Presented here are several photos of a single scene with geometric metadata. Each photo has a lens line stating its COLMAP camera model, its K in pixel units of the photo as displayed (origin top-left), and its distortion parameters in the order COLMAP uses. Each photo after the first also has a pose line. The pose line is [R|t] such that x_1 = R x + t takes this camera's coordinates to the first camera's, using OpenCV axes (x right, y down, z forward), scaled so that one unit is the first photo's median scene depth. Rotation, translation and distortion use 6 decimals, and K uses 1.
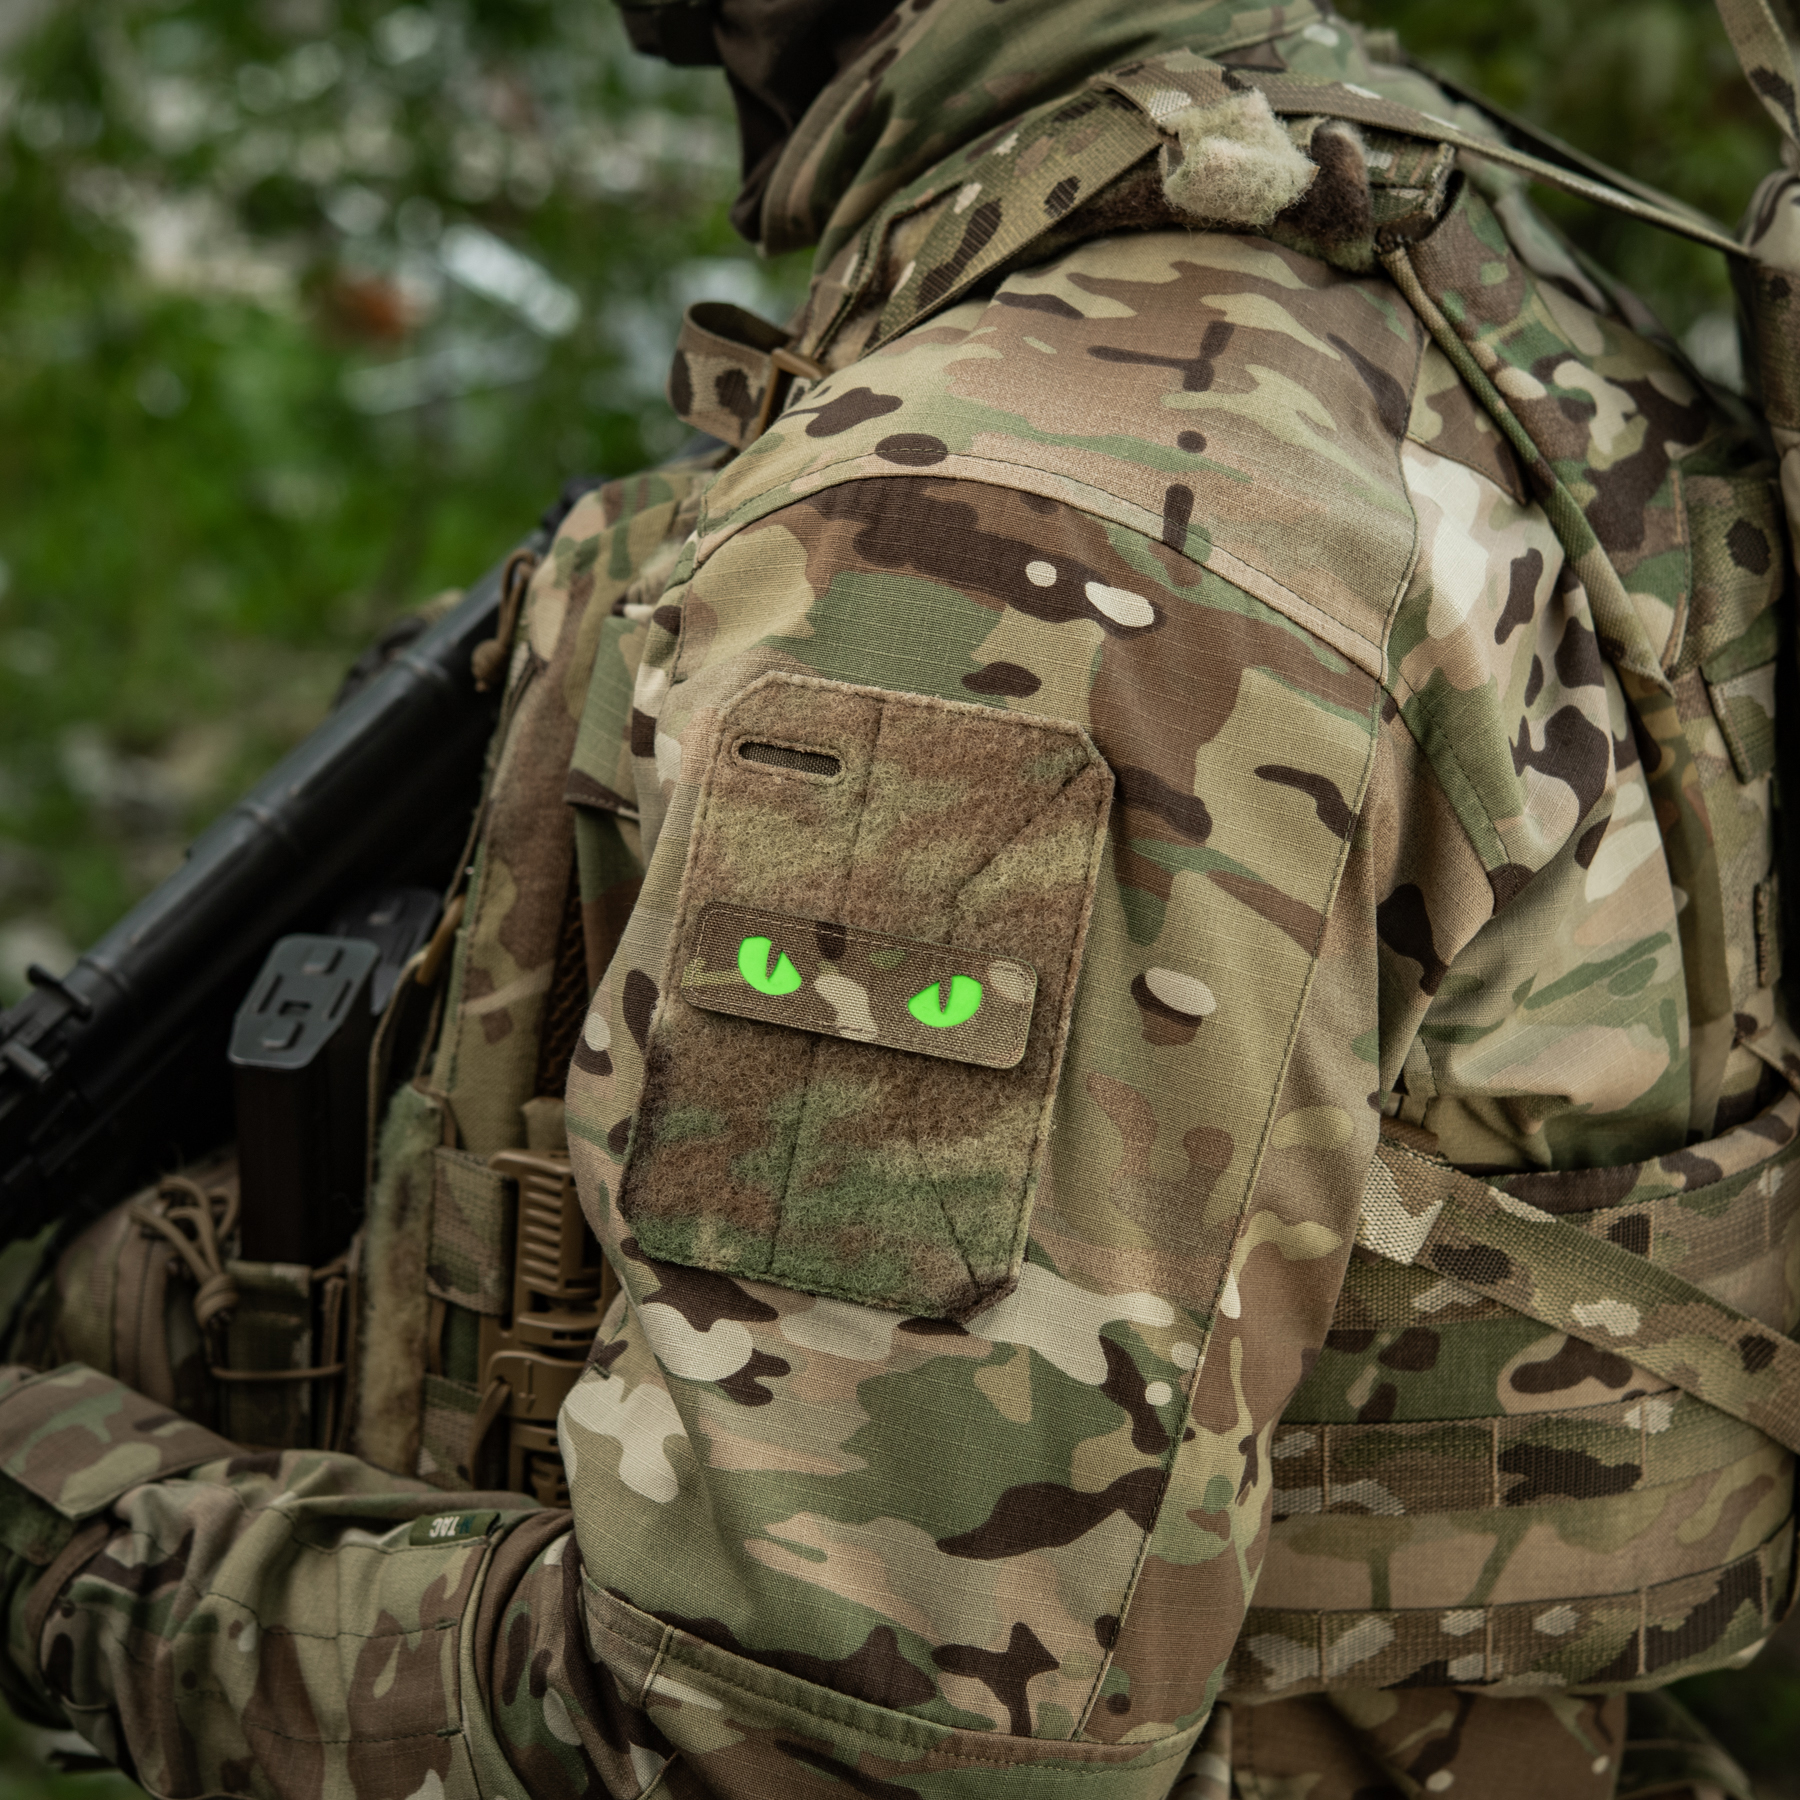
lens RADIAL K [[4303.5, 0, 900.0], [0, 4303.5, 900.0], [0, 0, 1]] dist [0.327290, -0.013246]
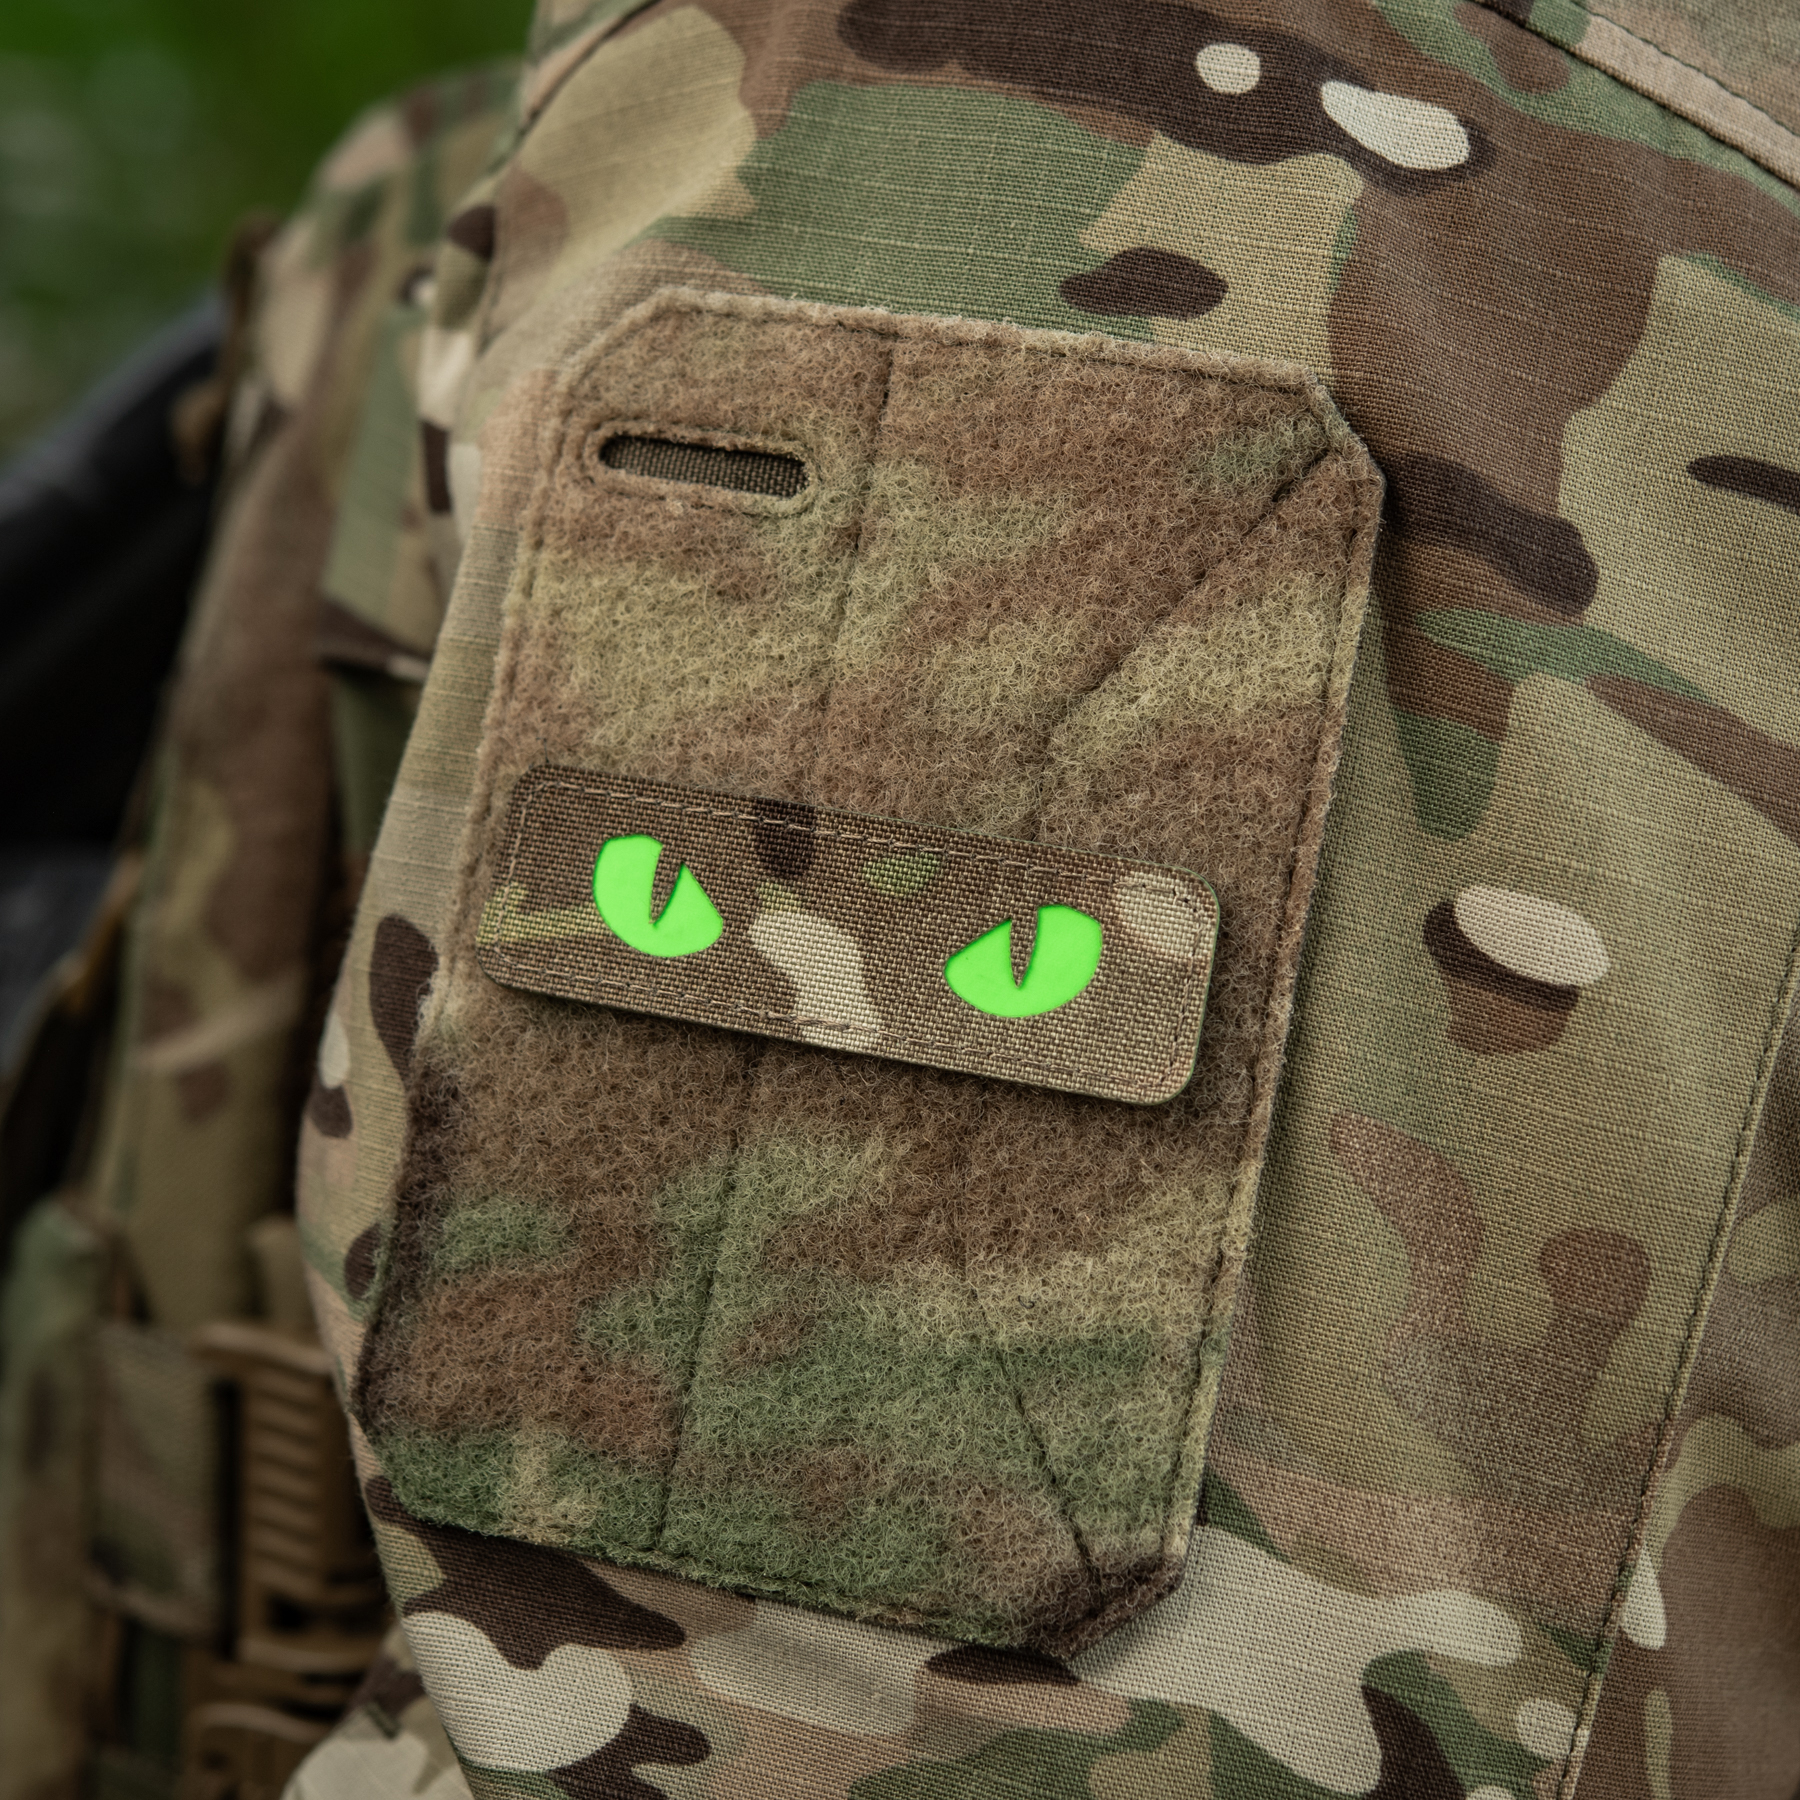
lens RADIAL K [[4804.7, 0, 990.9], [0, 4804.7, 836.1], [0, 0, 1]] dist [0.080034, 0.582471]
pose [[0.999163, -0.005612, -0.040508, 0.027848], [0.002758, 0.997531, -0.070174, 0.046056], [0.040802, 0.070004, 0.996712, 0.475484]]
